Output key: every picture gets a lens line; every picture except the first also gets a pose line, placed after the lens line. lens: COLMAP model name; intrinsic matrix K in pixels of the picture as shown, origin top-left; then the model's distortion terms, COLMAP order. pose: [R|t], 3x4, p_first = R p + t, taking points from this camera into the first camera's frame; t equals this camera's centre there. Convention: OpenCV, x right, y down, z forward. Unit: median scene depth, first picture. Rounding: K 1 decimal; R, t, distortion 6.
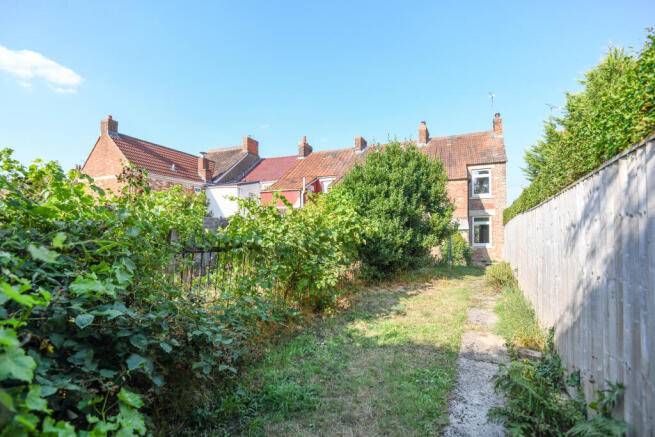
lens RADIAL K [[301.4, 0, 334.7], [0, 301.4, 233.4], [0, 0, 1]] dist [-0.001846, -0.000235]
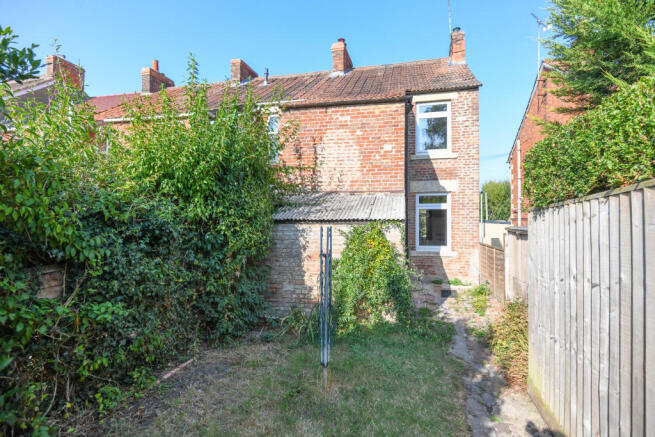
lens RADIAL K [[301.4, 0, 327.2], [0, 301.4, 217.7], [0, 0, 1]] dist [-0.001846, -0.000235]
pose [[0.990392, 0.012926, 0.137683, 0.239253], [-0.012529, 0.999914, -0.003745, -0.010676], [-0.137720, 0.001984, 0.990469, 0.516232]]
